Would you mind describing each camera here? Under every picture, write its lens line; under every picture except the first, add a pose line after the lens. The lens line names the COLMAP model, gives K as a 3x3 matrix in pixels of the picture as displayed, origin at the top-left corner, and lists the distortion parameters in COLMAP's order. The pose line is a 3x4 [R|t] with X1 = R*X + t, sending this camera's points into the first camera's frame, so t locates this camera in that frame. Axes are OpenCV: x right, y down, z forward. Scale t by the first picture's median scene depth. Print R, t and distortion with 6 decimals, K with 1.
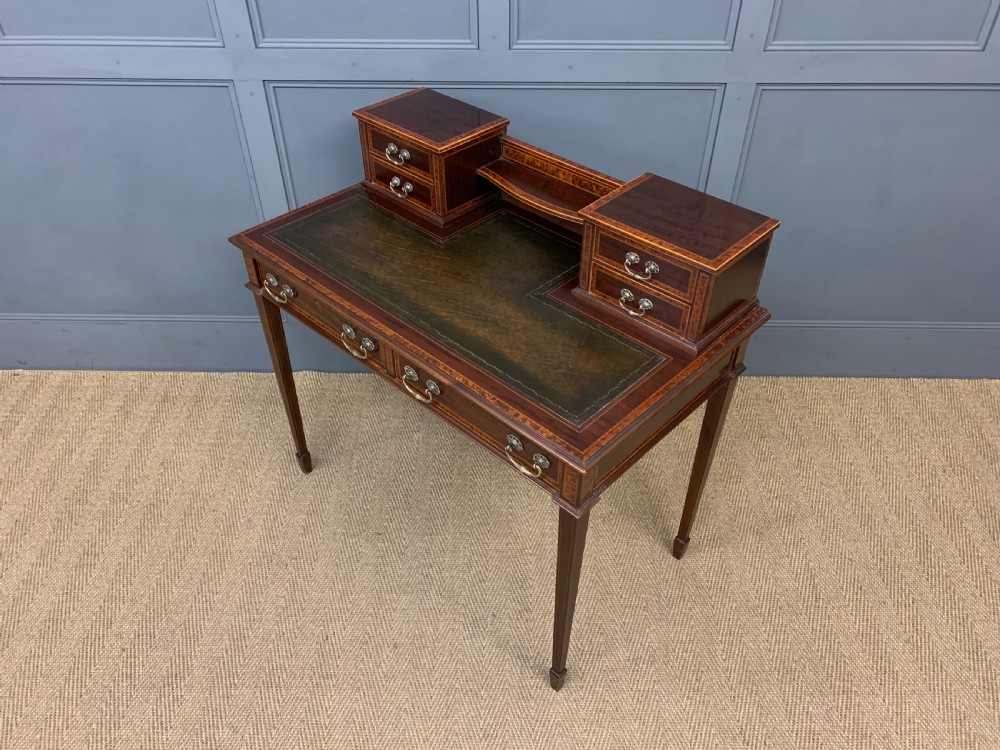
lens RADIAL K [[773.0, 0, 505.3], [0, 773.0, 385.9], [0, 0, 1]] dist [0.032204, -0.025343]
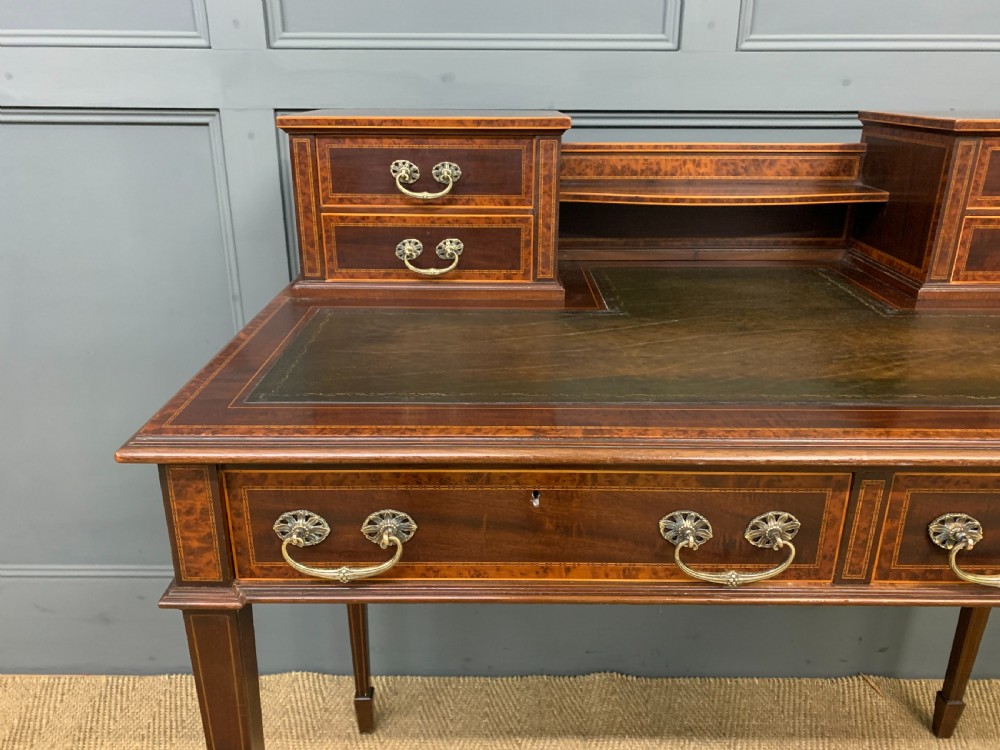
lens RADIAL K [[773.0, 0, 496.3], [0, 773.0, 374.8], [0, 0, 1]] dist [0.032204, -0.025343]
pose [[0.999984, -0.002372, 0.005173, -0.160016], [0.004031, 0.936814, -0.349805, -0.030495], [-0.004017, 0.349820, 0.936808, 0.555149]]
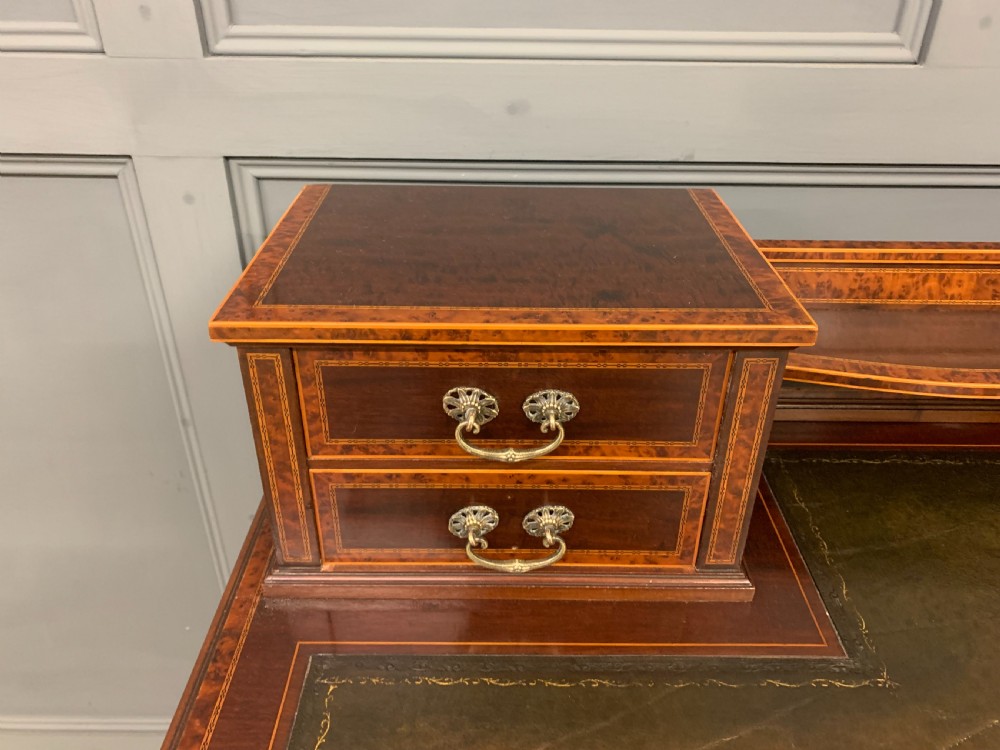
lens RADIAL K [[773.0, 0, 506.5], [0, 773.0, 377.2], [0, 0, 1]] dist [0.032204, -0.025343]
pose [[0.999846, 0.001245, 0.017485, -0.199954], [0.001810, 0.984814, -0.173606, -0.246472], [-0.017436, 0.173611, 0.984660, 0.694473]]
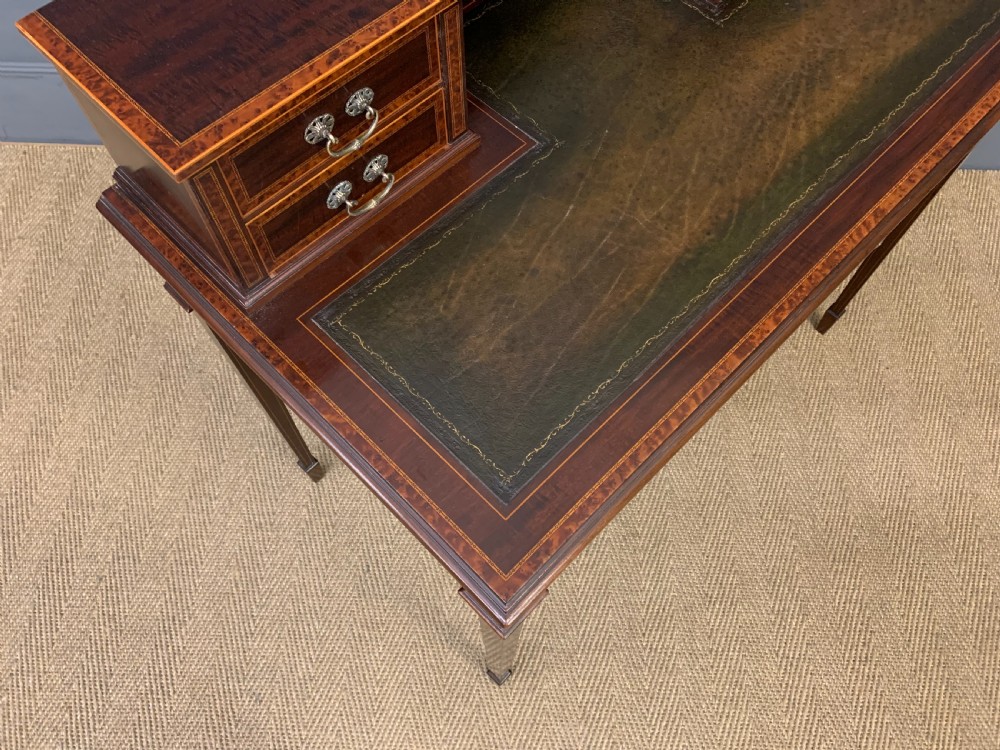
lens RADIAL K [[773.0, 0, 495.9], [0, 773.0, 384.0], [0, 0, 1]] dist [0.032204, -0.025343]
pose [[0.999610, 0.023149, -0.015588, -0.093286], [-0.015631, 0.927114, 0.374452, -0.117274], [0.023120, -0.374063, 0.927115, 0.355501]]
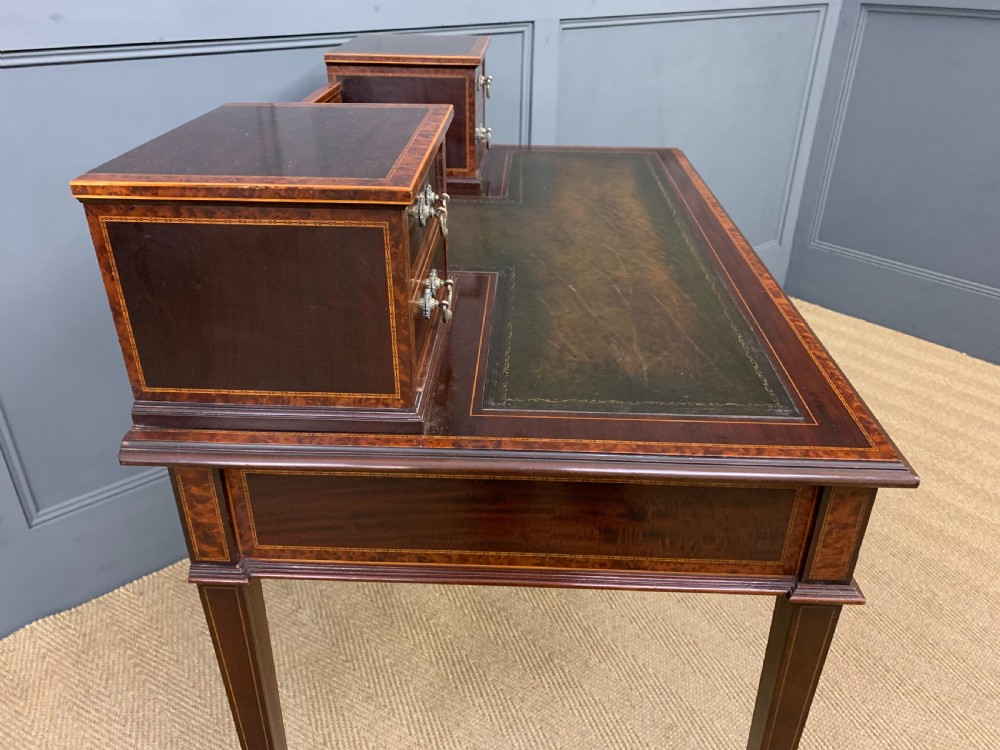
lens RADIAL K [[773.0, 0, 505.7], [0, 773.0, 379.2], [0, 0, 1]] dist [0.032204, -0.025343]
pose [[0.748946, -0.317072, 0.581846, -0.357548], [0.429282, 0.901072, -0.061536, 0.003675], [-0.504774, 0.295863, 0.810968, 0.437500]]
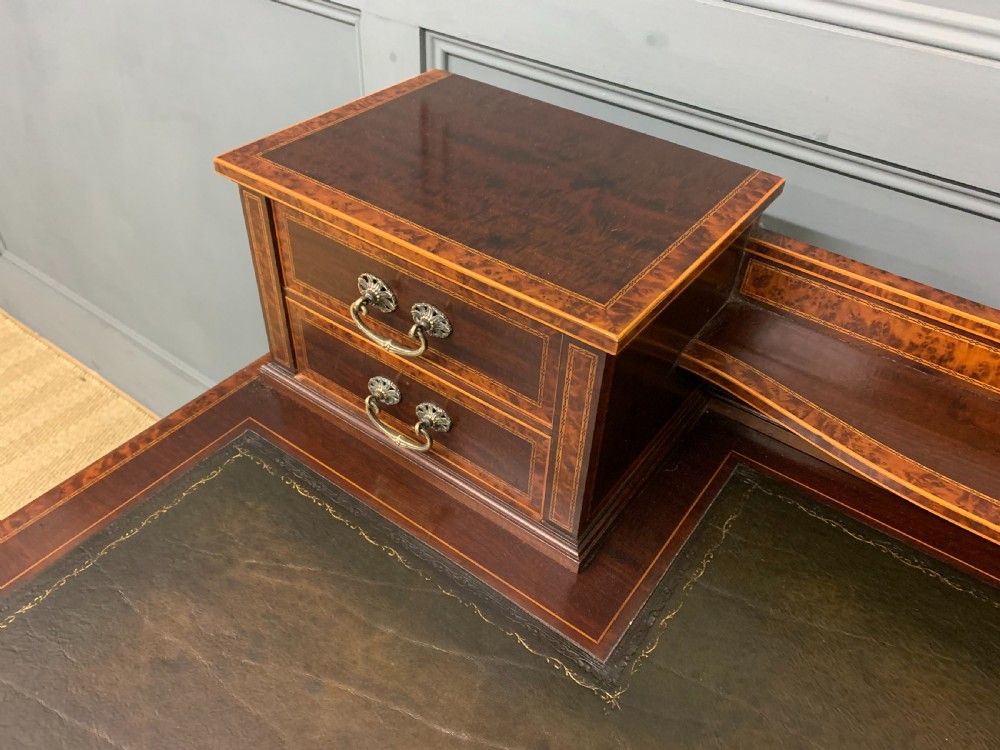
lens RADIAL K [[773.0, 0, 508.3], [0, 773.0, 367.3], [0, 0, 1]] dist [0.032204, -0.025343]
pose [[0.815063, 0.399687, -0.419432, -0.060259], [-0.412694, 0.908627, 0.063882, -0.286601], [0.406639, 0.121029, 0.905536, 0.701054]]
